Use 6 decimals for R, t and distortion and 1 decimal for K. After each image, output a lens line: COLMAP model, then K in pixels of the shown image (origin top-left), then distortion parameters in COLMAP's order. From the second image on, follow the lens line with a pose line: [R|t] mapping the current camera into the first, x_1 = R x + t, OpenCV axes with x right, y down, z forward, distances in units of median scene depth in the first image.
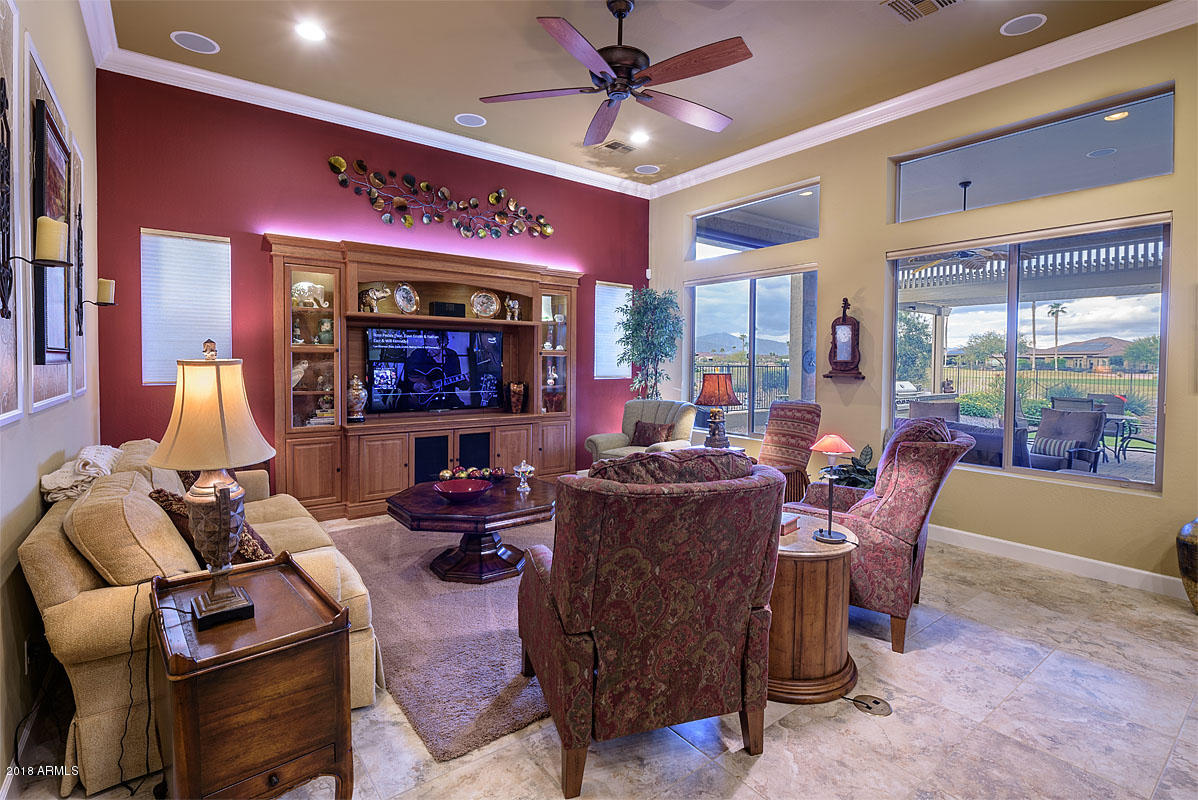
lens RADIAL K [[572.7, 0, 598.6], [0, 572.7, 379.4], [0, 0, 1]] dist [0.001002, 0.000095]
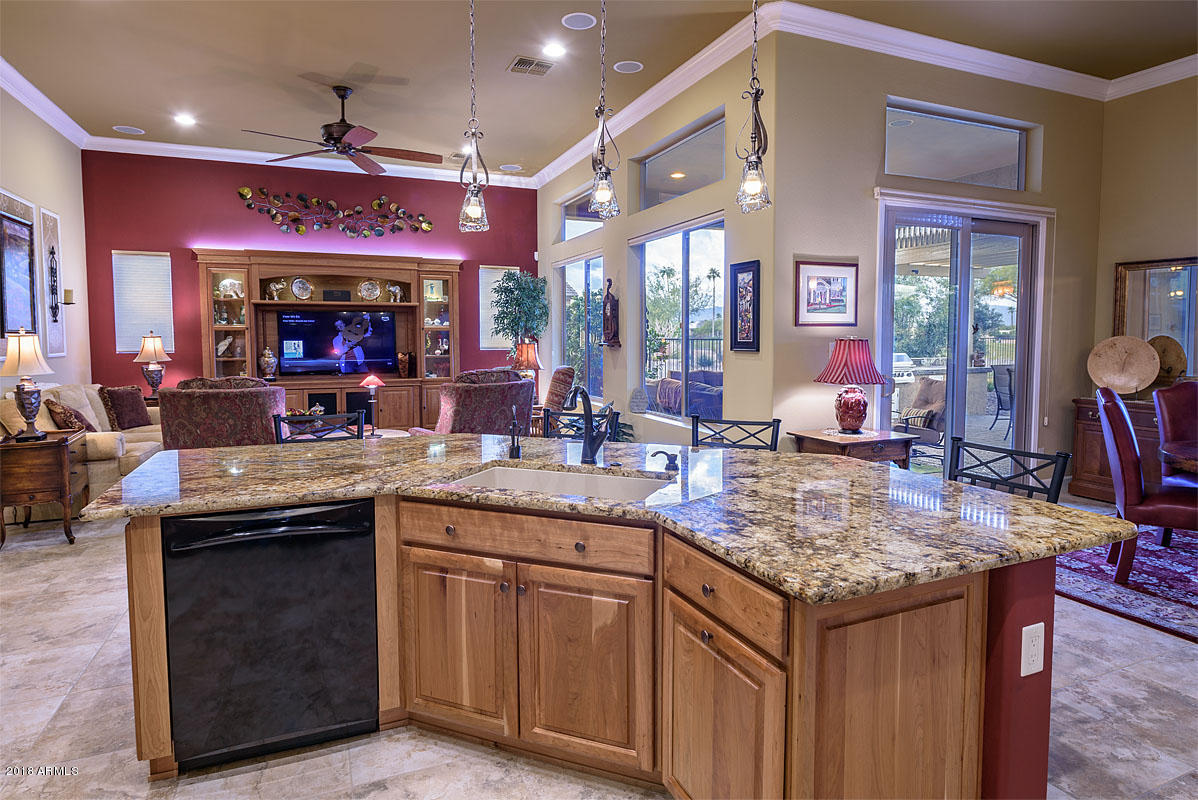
lens RADIAL K [[687.6, 0, 600.5], [0, 687.6, 382.2], [0, 0, 1]] dist [-0.003061, 0.024446]
pose [[0.967669, 0.006460, -0.252139, 0.710926], [0.002476, 0.999381, 0.035107, 0.020336], [0.252210, -0.034596, 0.967054, -0.359144]]
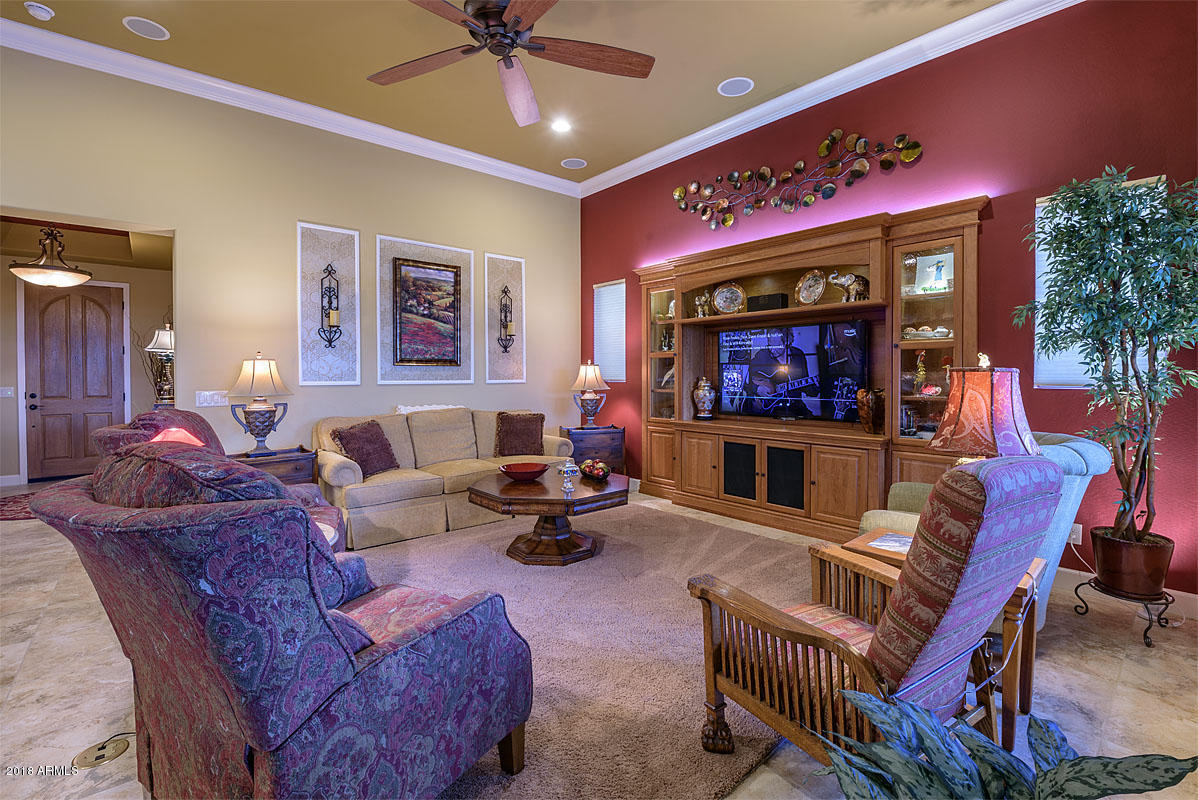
lens RADIAL K [[523.4, 0, 597.8], [0, 523.4, 385.1], [0, 0, 1]] dist [-0.021573, -0.000202]
pose [[0.062117, 0.010019, -0.998019, 0.528377], [-0.030466, 0.999503, 0.008138, 0.006013], [0.997604, 0.029900, 0.062391, 0.702397]]
